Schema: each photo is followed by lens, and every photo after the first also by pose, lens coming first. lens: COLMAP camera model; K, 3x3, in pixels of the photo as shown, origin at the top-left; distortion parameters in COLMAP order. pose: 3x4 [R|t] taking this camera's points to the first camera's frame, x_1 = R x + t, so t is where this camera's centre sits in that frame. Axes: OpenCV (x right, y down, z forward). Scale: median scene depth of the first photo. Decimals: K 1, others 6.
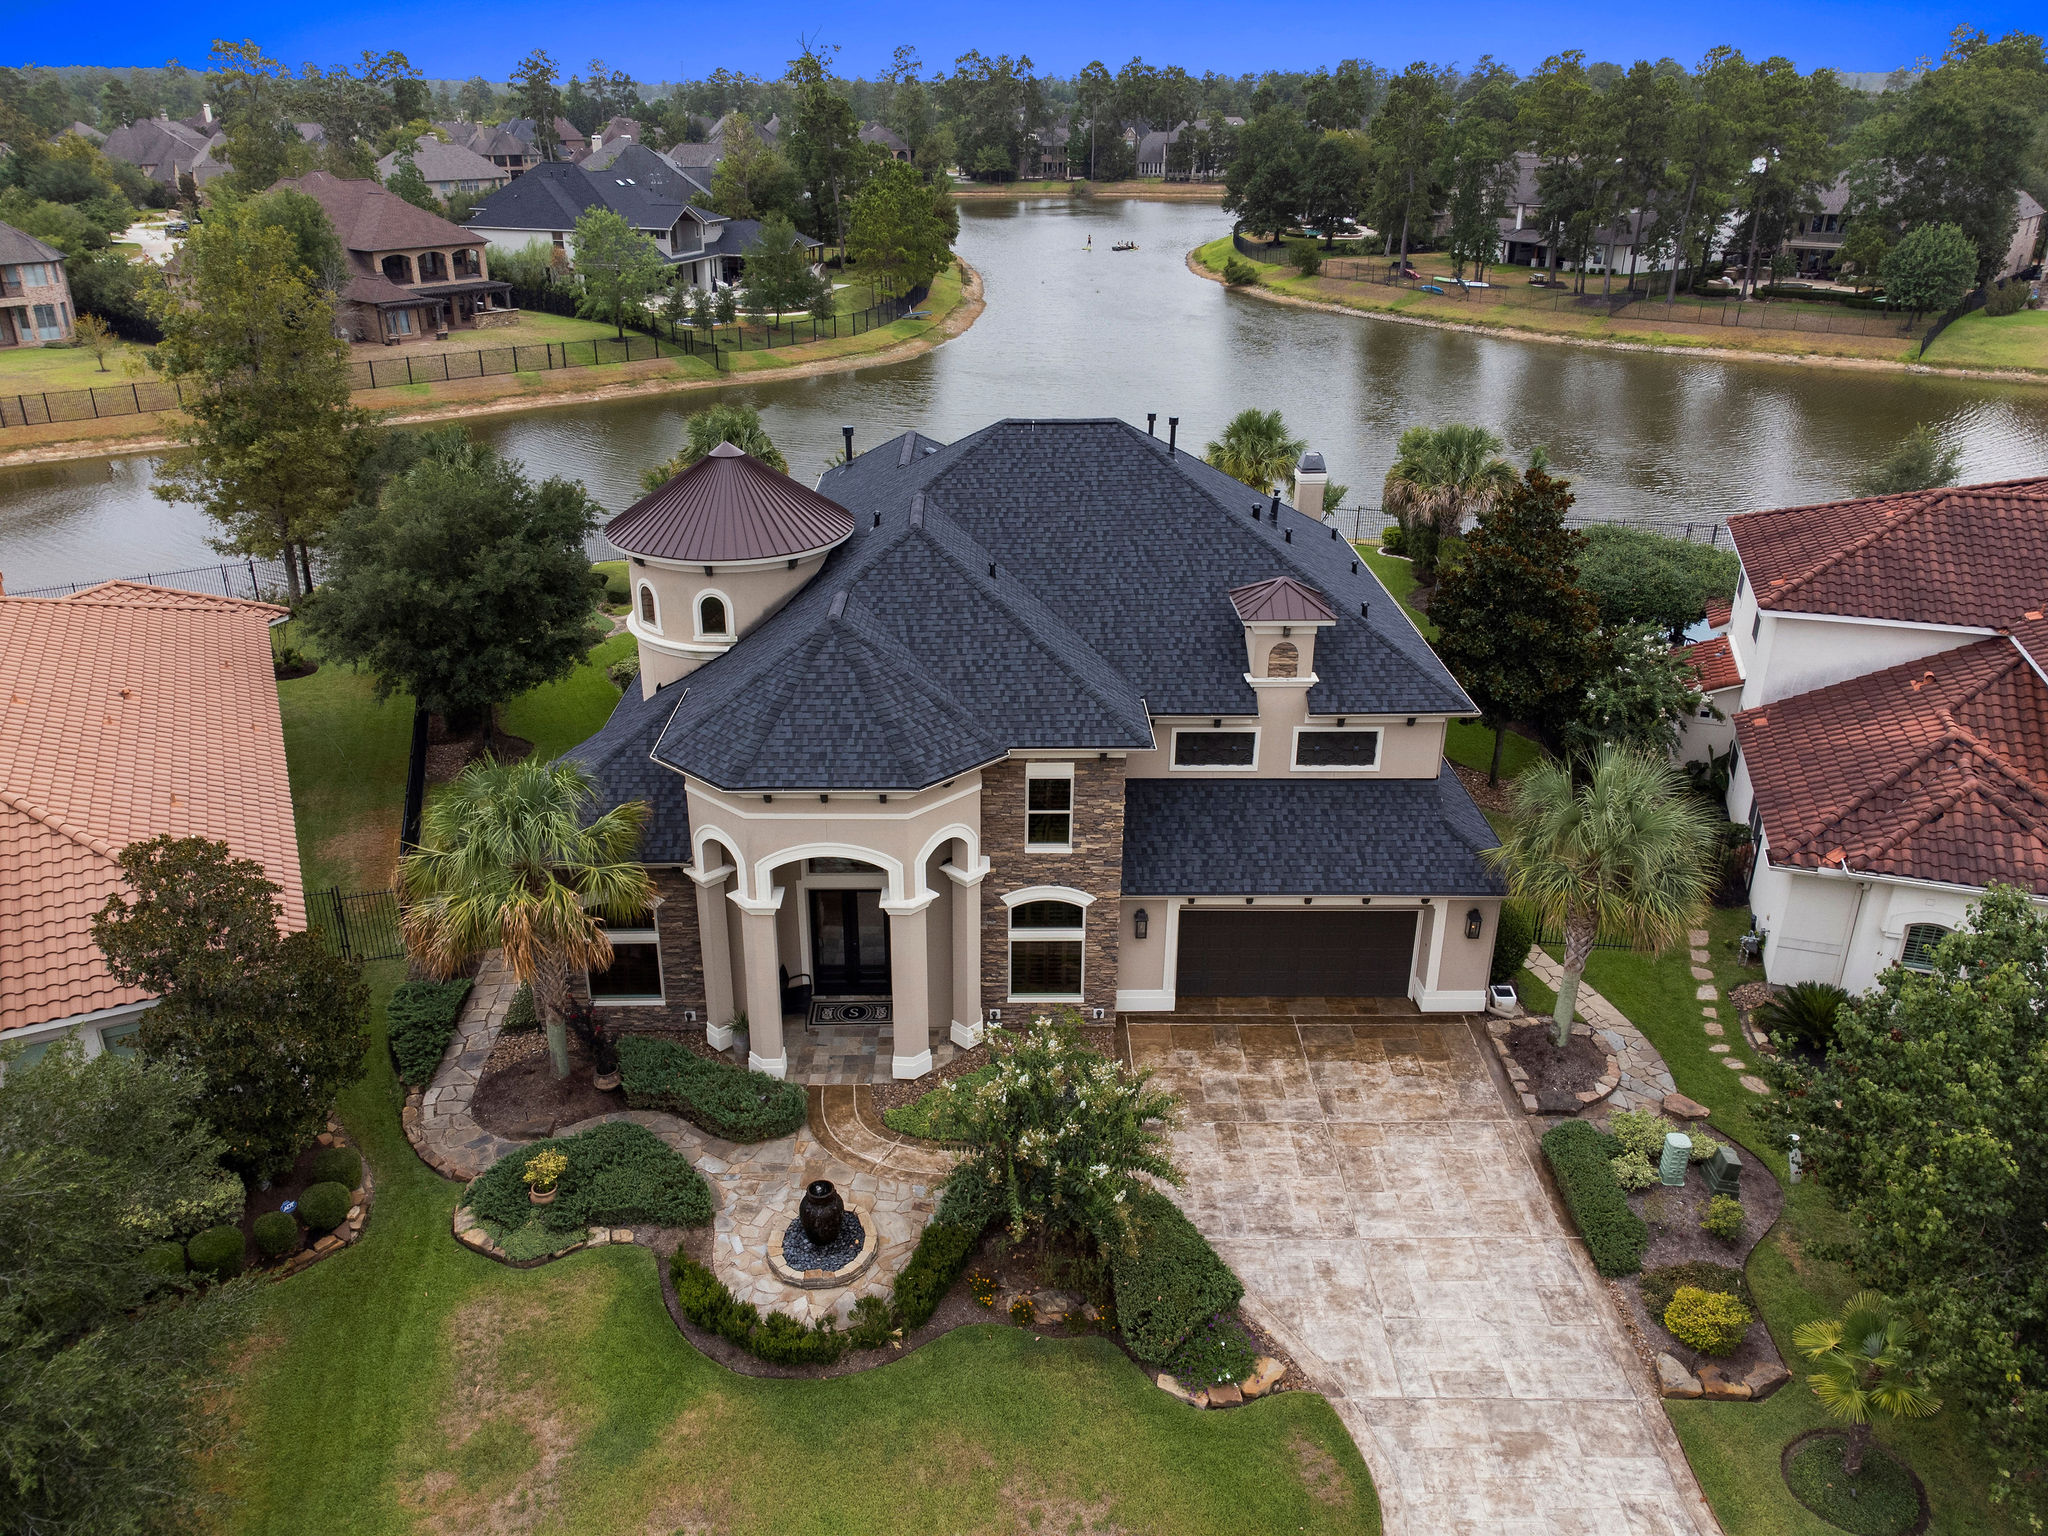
lens RADIAL K [[1465.4, 0, 1022.6], [0, 1465.4, 745.7], [0, 0, 1]] dist [-0.026703, 0.074948]
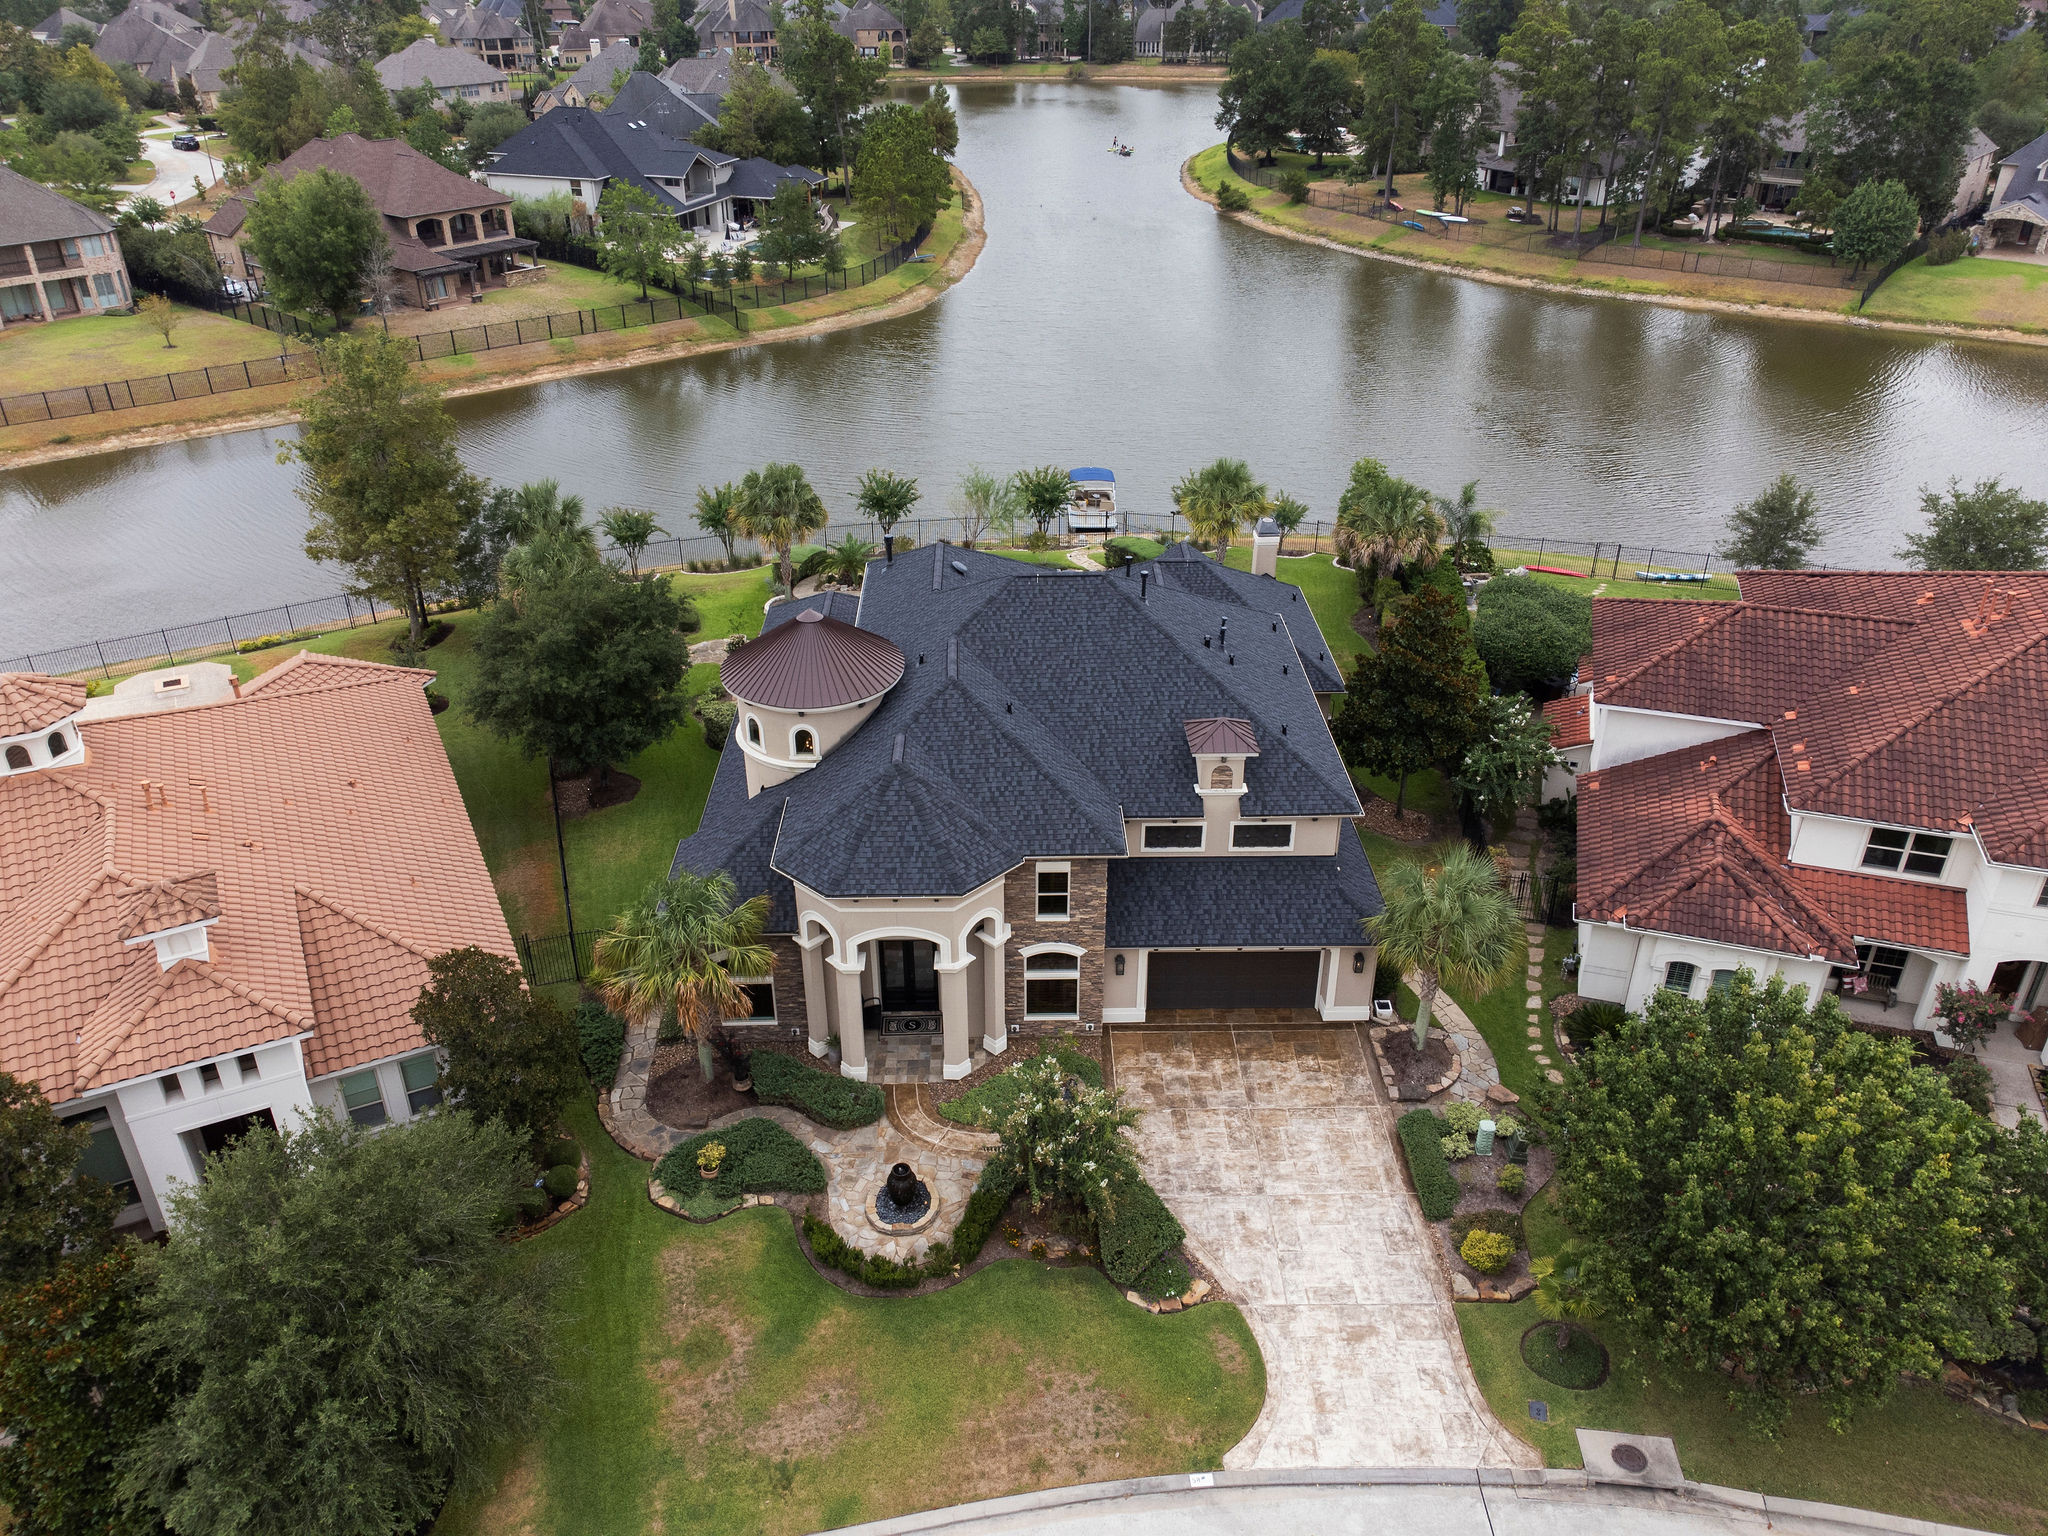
lens RADIAL K [[1433.7, 0, 1029.6], [0, 1433.7, 760.5], [0, 0, 1]] dist [-0.007253, 0.047674]
pose [[0.999936, -0.011104, 0.002204, -0.005322], [0.010828, 0.994940, 0.099882, -0.206931], [-0.003302, -0.099852, 0.994997, -0.330835]]
